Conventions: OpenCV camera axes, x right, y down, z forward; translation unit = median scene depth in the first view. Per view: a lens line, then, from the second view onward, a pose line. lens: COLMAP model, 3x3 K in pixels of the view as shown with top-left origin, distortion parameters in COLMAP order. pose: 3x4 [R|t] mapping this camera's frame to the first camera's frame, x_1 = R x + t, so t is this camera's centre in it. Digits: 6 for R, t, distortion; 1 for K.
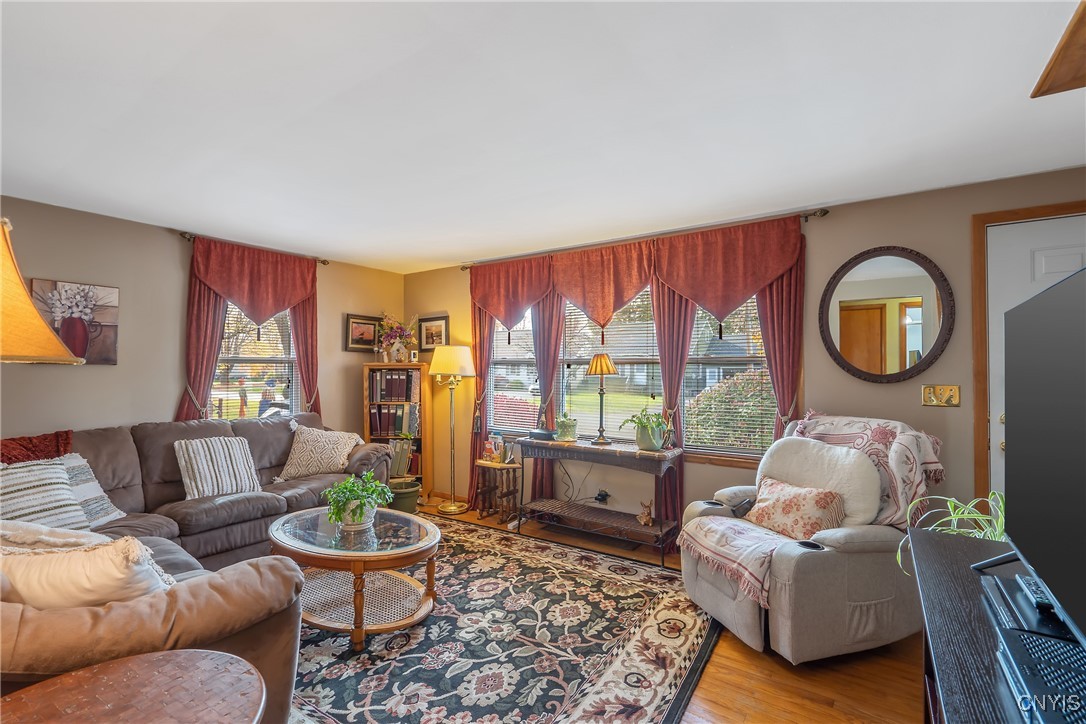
lens RADIAL K [[498.6, 0, 539.0], [0, 498.6, 363.2], [0, 0, 1]] dist [-0.005768, 0.002352]
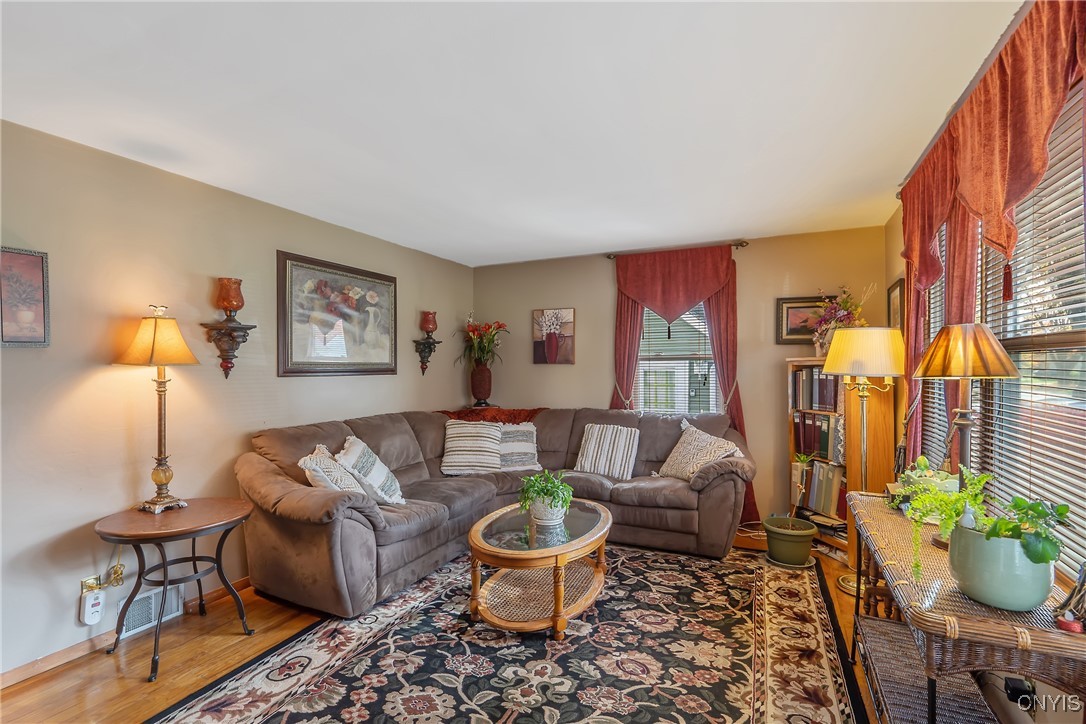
lens RADIAL K [[515.1, 0, 538.4], [0, 515.1, 371.7], [0, 0, 1]] dist [-0.005469, -0.000022]
pose [[0.151345, 0.006456, -0.988460, 0.557532], [0.015686, 0.999837, 0.008933, 0.010530], [0.988357, -0.016857, 0.151219, 0.689497]]
